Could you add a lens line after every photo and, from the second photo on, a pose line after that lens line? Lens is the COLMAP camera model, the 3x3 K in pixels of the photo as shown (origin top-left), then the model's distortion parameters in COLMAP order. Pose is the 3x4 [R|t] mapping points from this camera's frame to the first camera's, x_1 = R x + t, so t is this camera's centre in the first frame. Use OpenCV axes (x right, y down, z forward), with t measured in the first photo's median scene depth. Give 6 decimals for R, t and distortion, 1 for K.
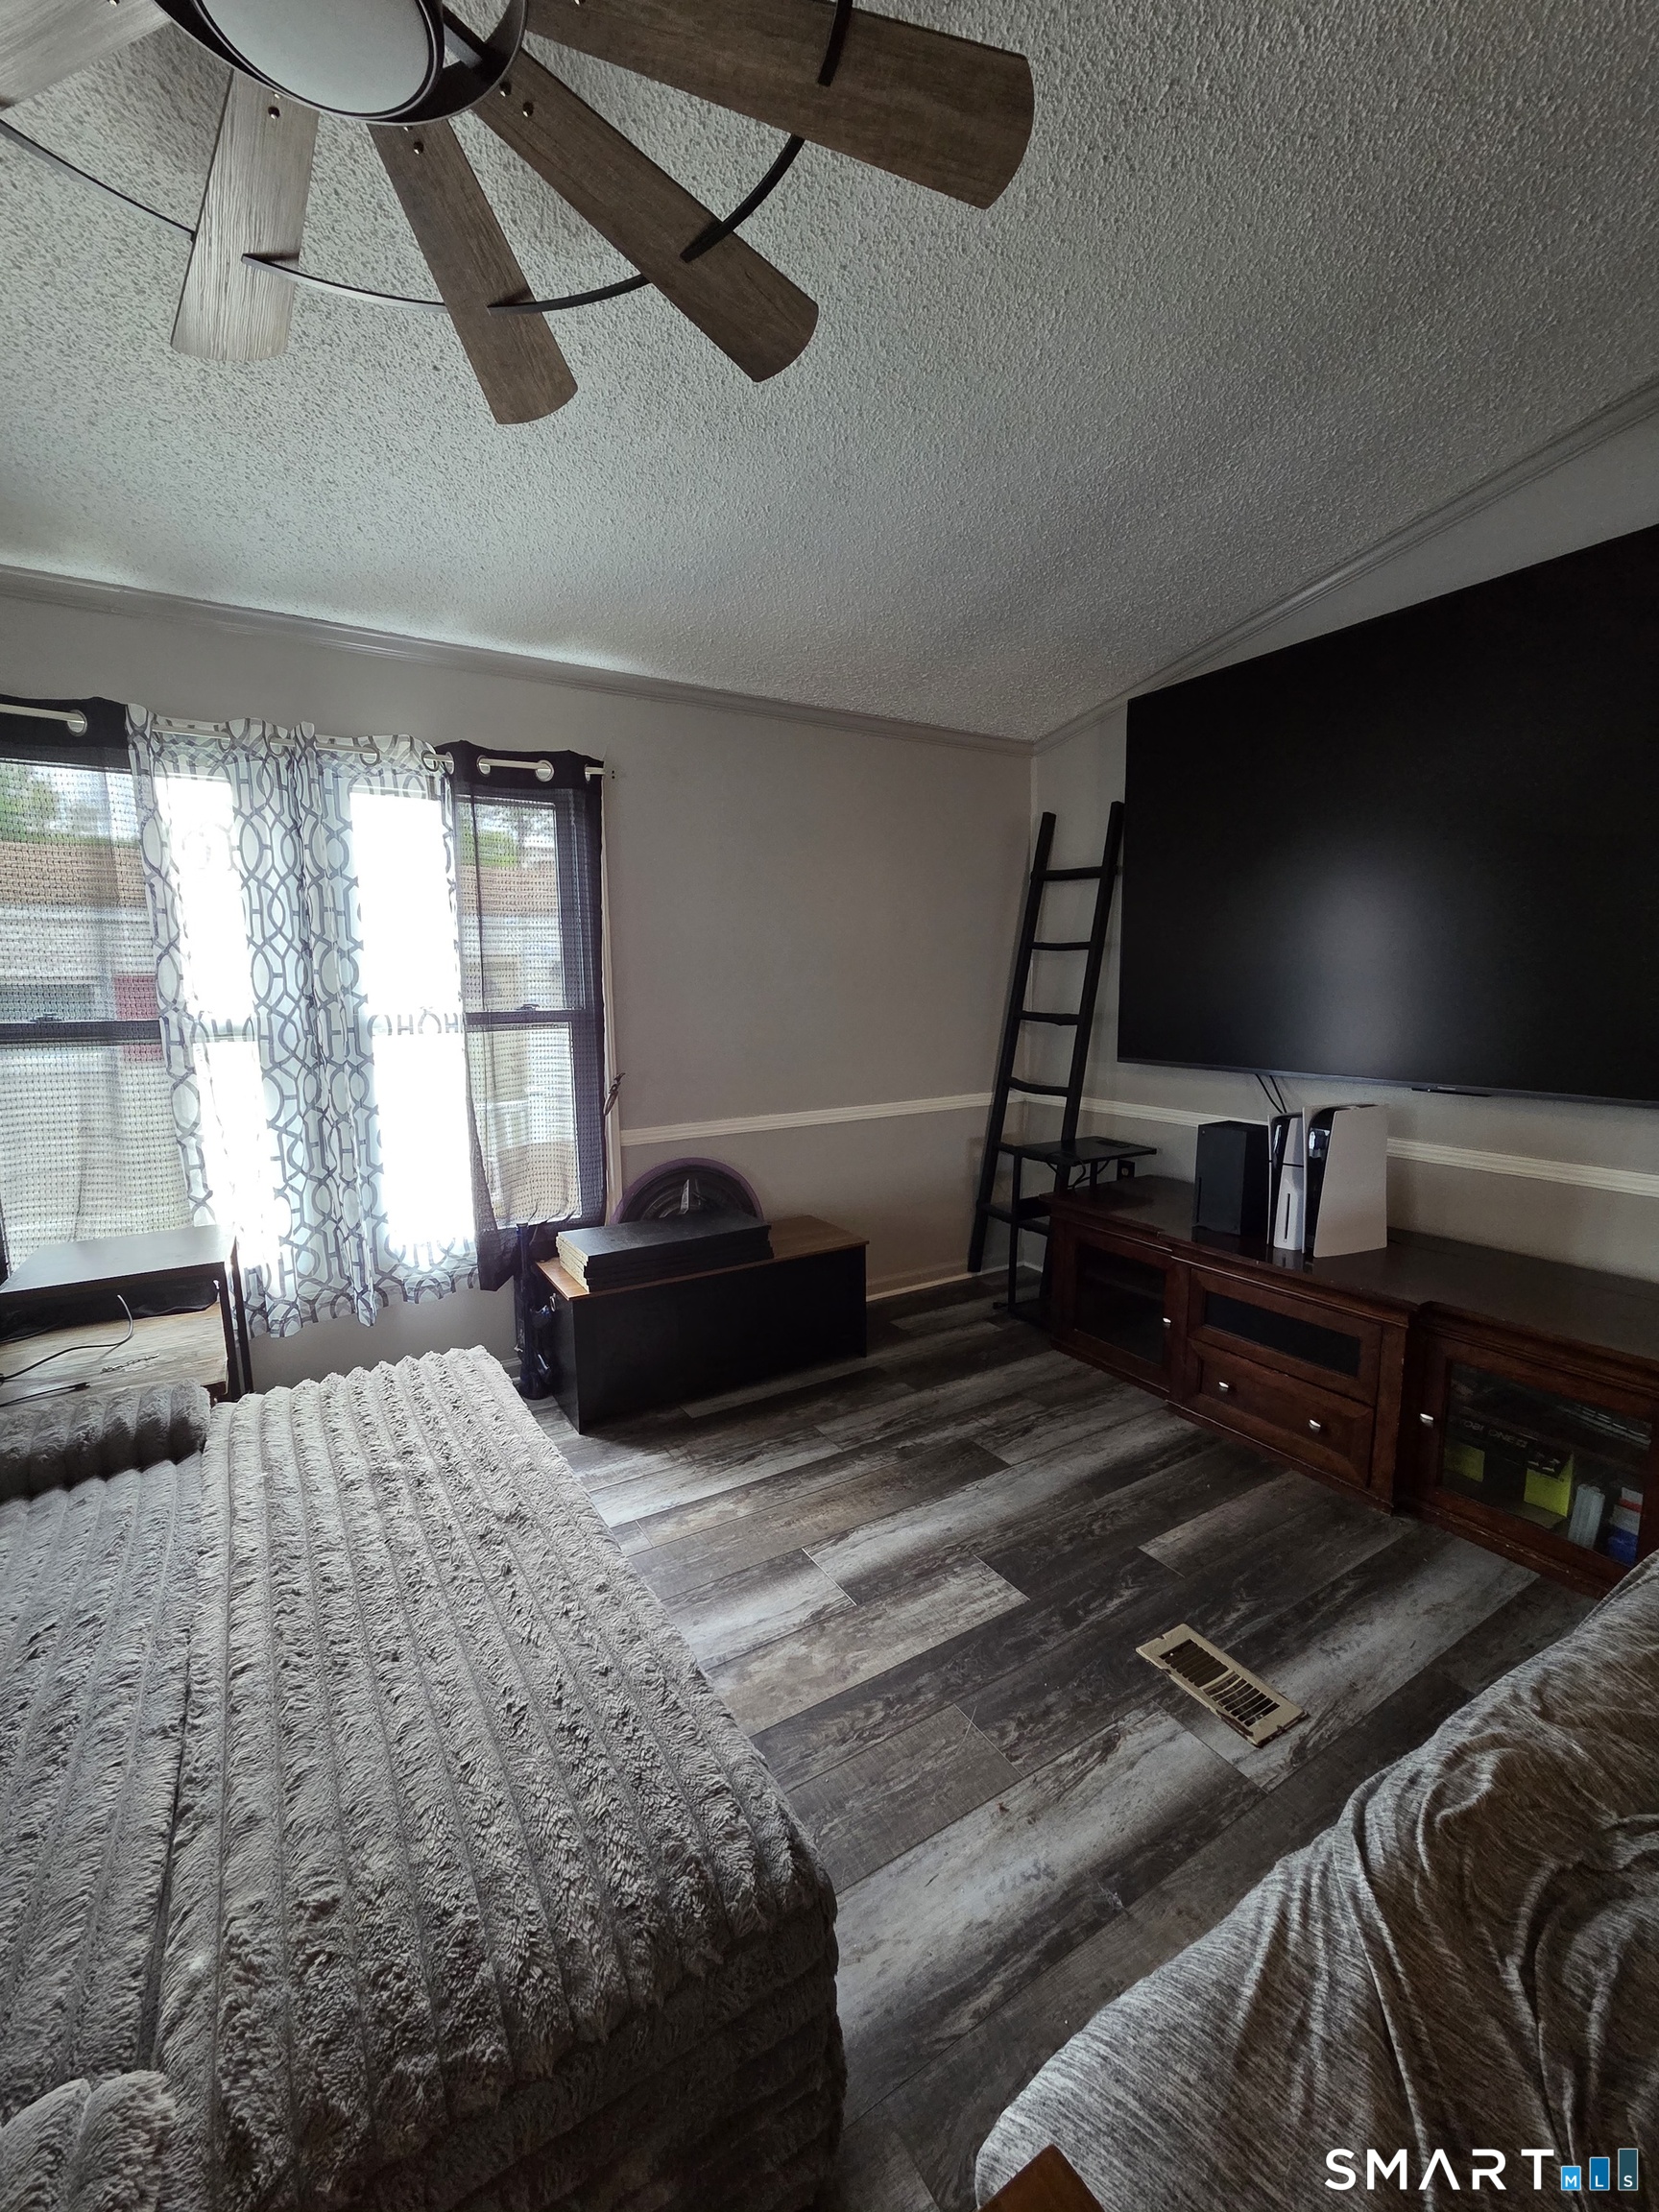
lens RADIAL K [[902.5, 0, 824.2], [0, 902.5, 1109.1], [0, 0, 1]] dist [0.001417, 0.000081]
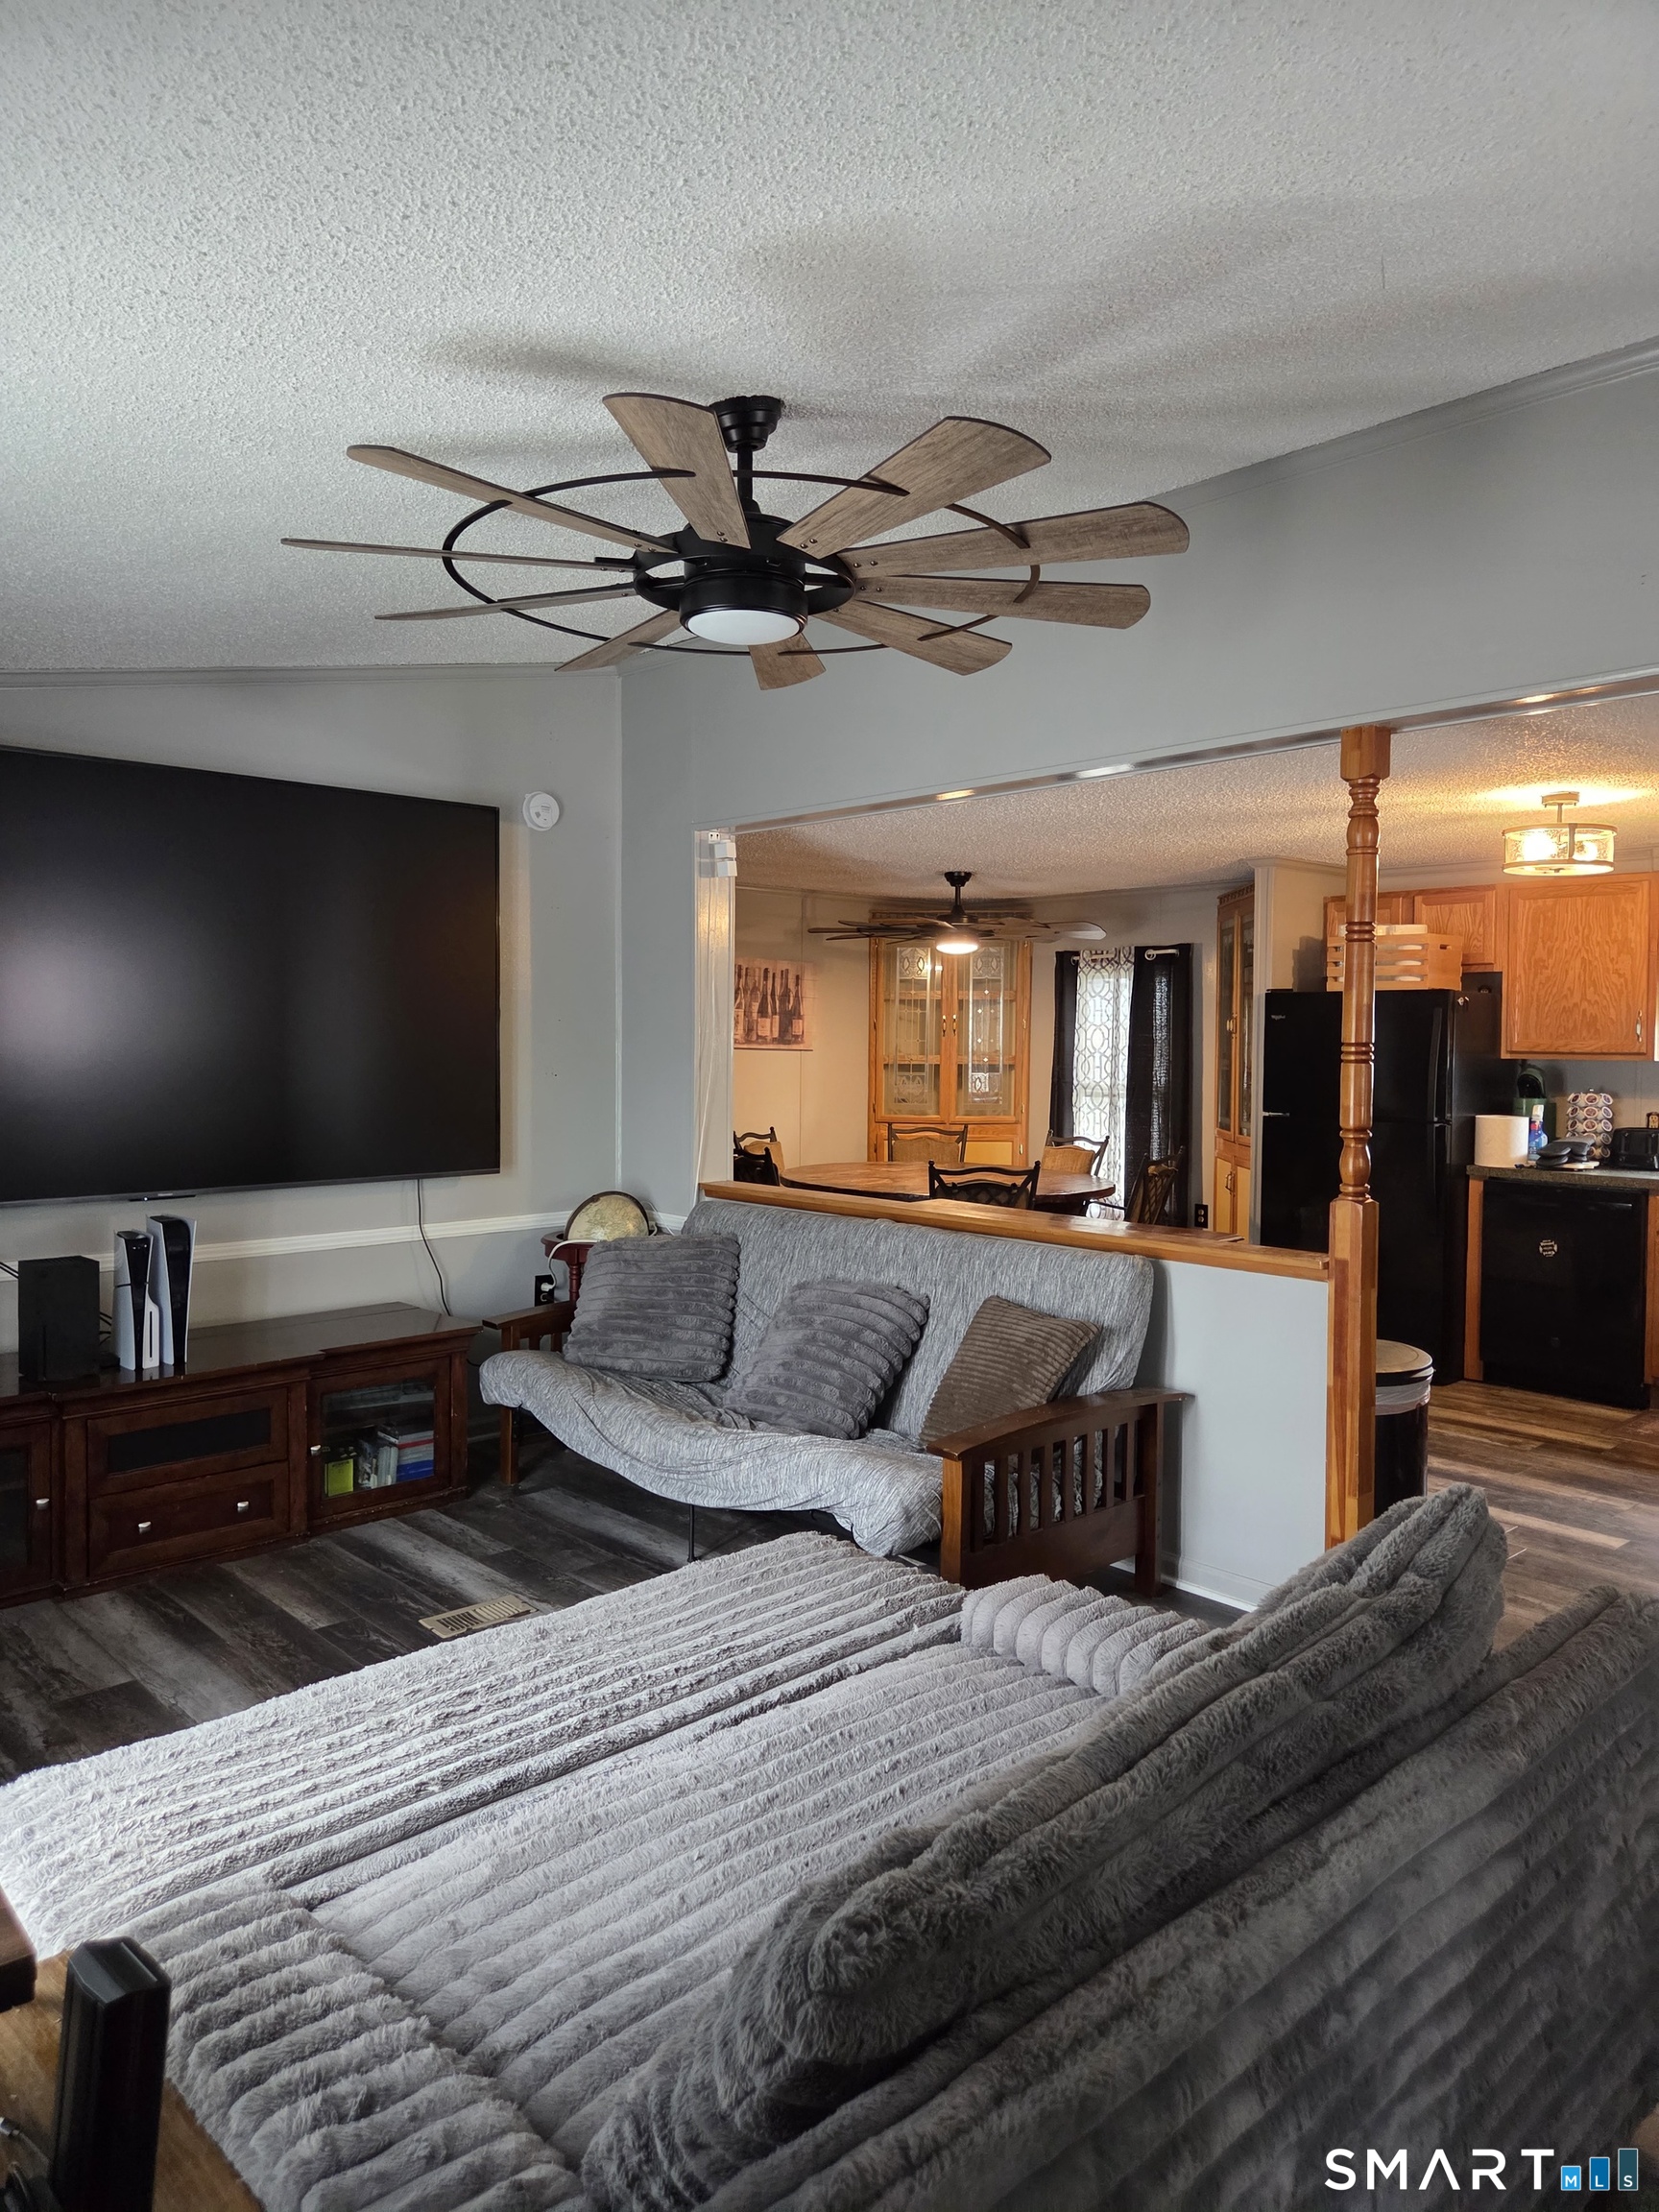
lens RADIAL K [[1487.1, 0, 828.6], [0, 1487.1, 1105.9], [0, 0, 1]] dist [0.000298, -0.000147]
pose [[-0.197569, -0.035775, 0.979636, -1.363502], [0.140680, 0.987955, 0.064450, -0.144722], [-0.970142, 0.150549, -0.190156, 0.596435]]
